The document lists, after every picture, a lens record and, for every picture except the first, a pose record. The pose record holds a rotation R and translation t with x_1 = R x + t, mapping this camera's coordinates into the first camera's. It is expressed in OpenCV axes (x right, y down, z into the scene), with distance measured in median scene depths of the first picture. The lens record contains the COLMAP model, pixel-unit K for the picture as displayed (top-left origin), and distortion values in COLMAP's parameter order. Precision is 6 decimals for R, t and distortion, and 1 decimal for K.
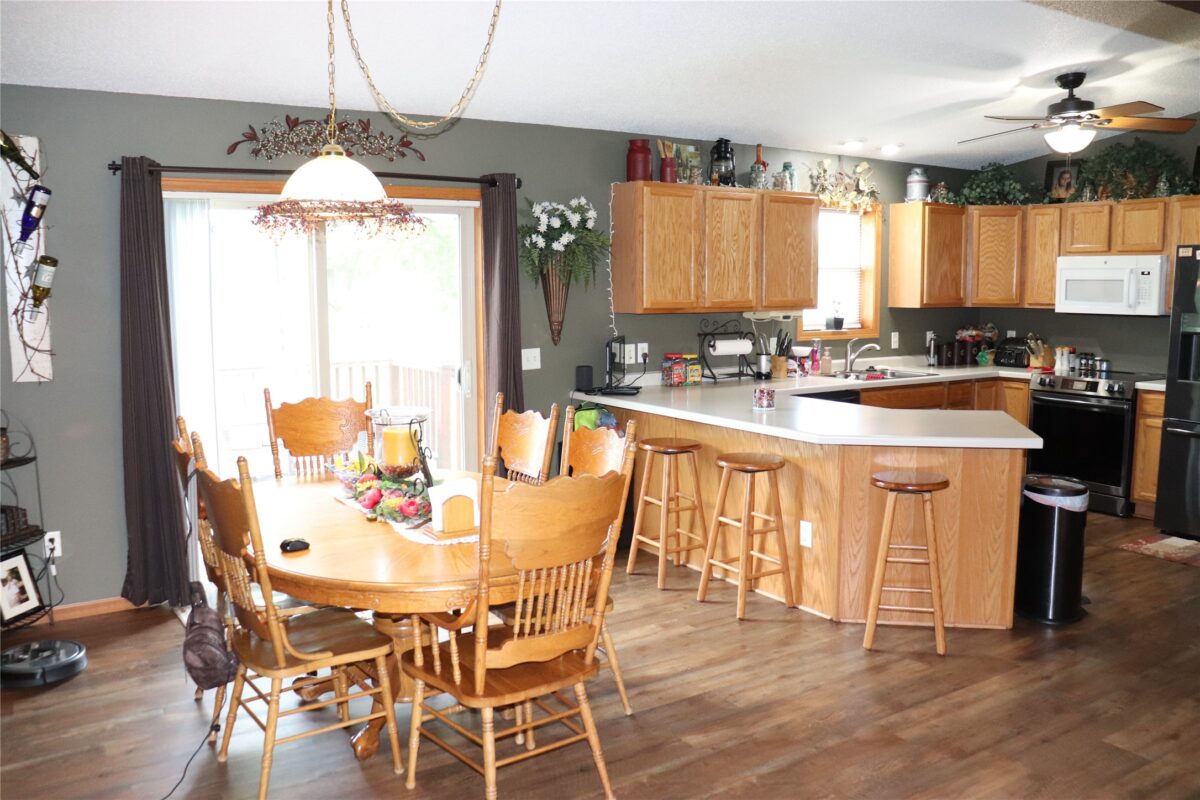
lens RADIAL K [[1005.1, 0, 593.6], [0, 1005.1, 402.1], [0, 0, 1]] dist [-0.169181, 0.160314]
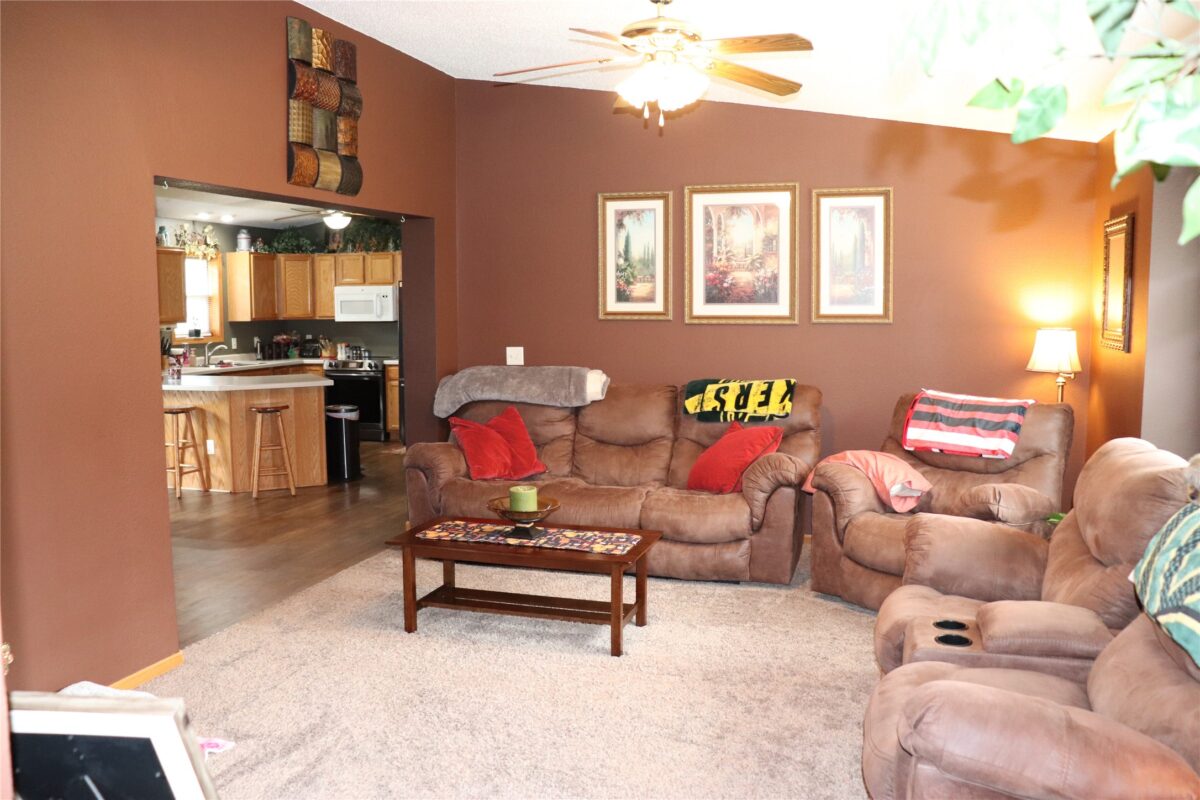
lens RADIAL K [[1005.1, 0, 593.6], [0, 1005.1, 402.1], [0, 0, 1]] dist [-0.169181, 0.160314]
pose [[0.768877, -0.063357, 0.636250, -0.352669], [0.078393, 0.996912, 0.004537, 0.094363], [-0.634573, 0.046389, 0.771469, -0.746223]]
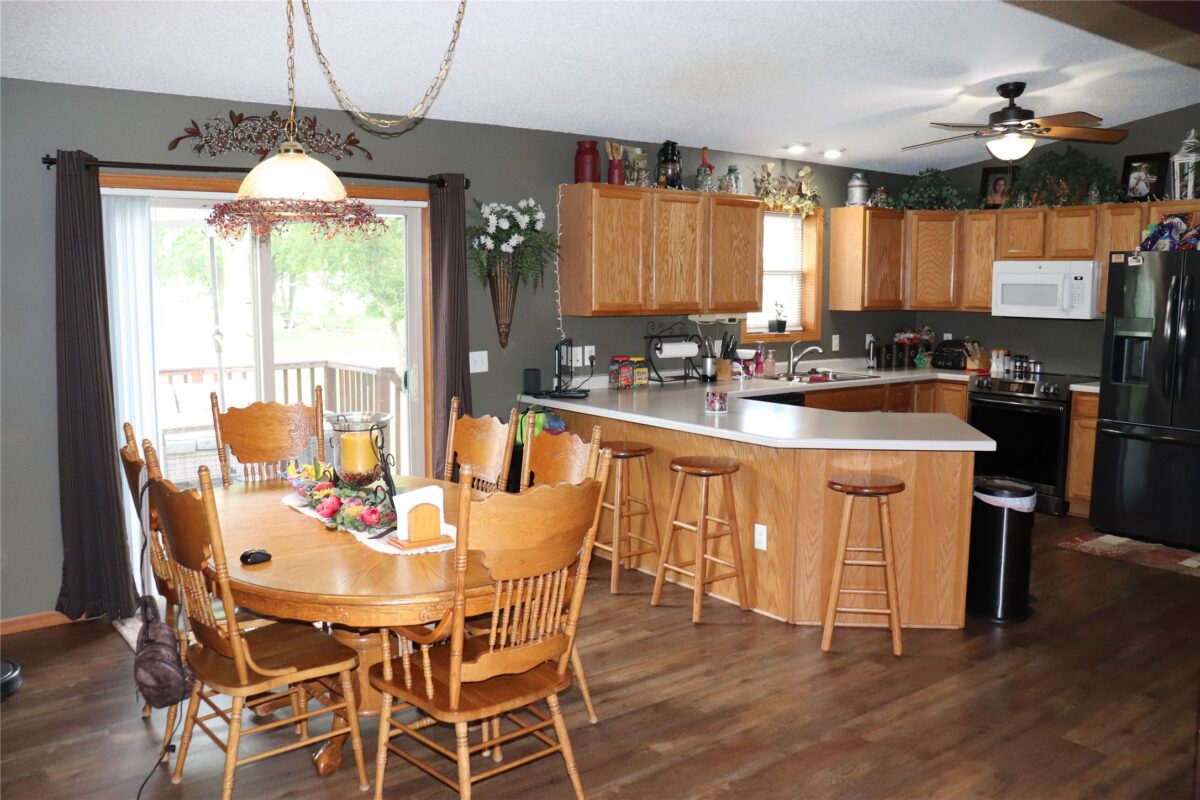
lens RADIAL K [[1005.1, 0, 593.6], [0, 1005.1, 402.1], [0, 0, 1]] dist [-0.169181, 0.160314]
pose [[0.997129, -0.002280, 0.075686, -0.028580], [0.002330, 0.999997, -0.000578, -0.003104], [-0.075684, 0.000753, 0.997132, 0.010853]]
